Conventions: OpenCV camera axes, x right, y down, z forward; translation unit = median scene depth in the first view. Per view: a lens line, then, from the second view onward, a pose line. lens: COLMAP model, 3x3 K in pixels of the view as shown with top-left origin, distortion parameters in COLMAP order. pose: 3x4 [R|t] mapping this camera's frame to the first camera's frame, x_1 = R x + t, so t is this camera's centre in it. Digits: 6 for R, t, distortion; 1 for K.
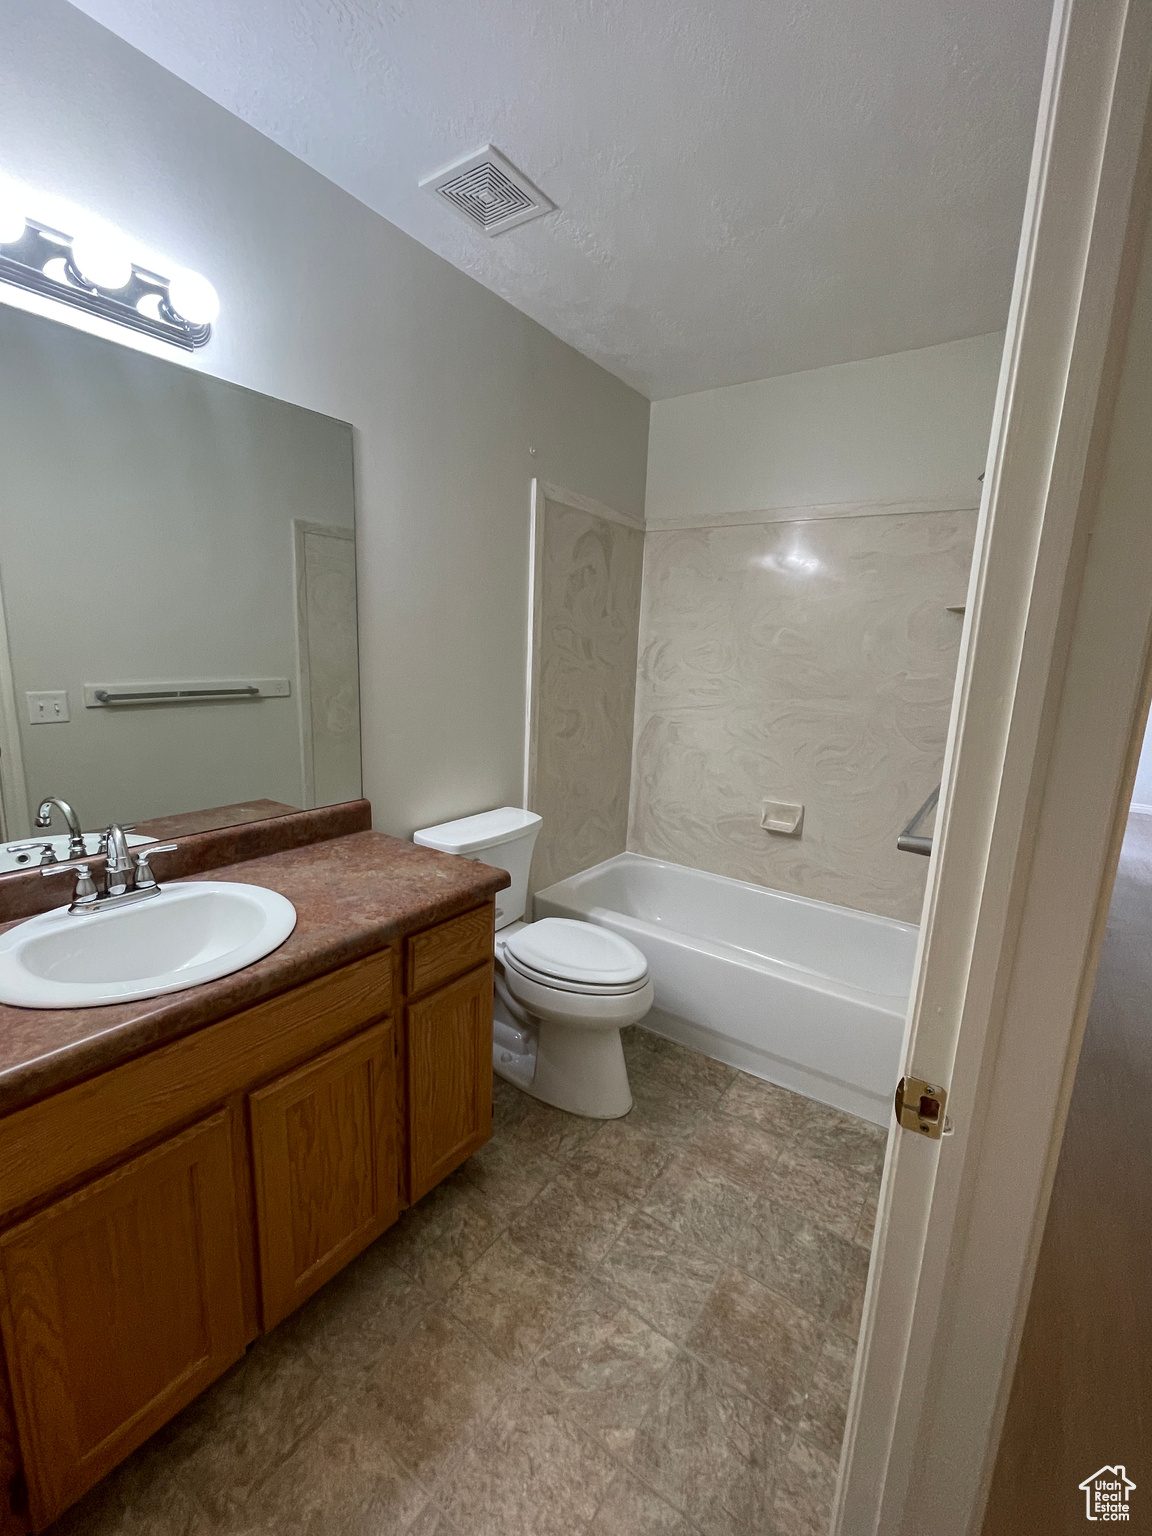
lens RADIAL K [[638.9, 0, 578.0], [0, 638.9, 765.9], [0, 0, 1]] dist [-0.000579, 0.000027]
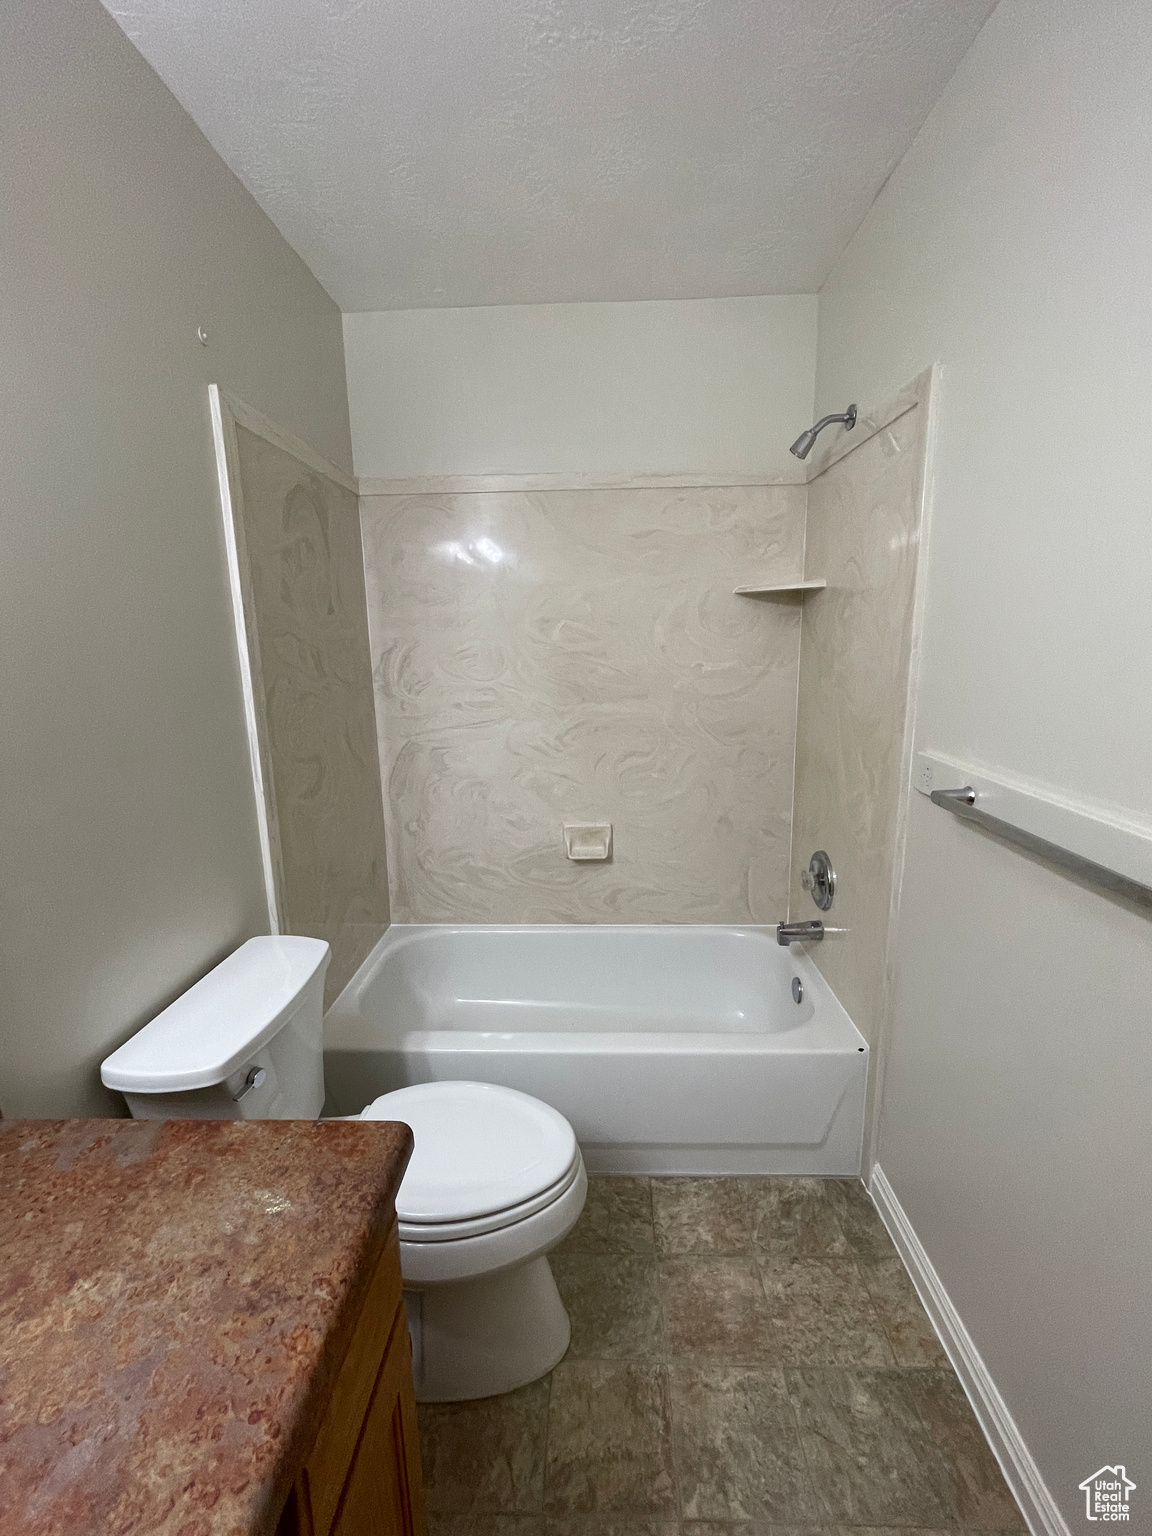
lens RADIAL K [[638.9, 0, 578.0], [0, 638.9, 765.9], [0, 0, 1]] dist [-0.000579, 0.000027]
pose [[0.837654, -0.159370, 0.522434, -0.127523], [0.152031, 0.986717, 0.057240, -0.073095], [-0.524617, 0.031479, 0.850756, 0.286794]]
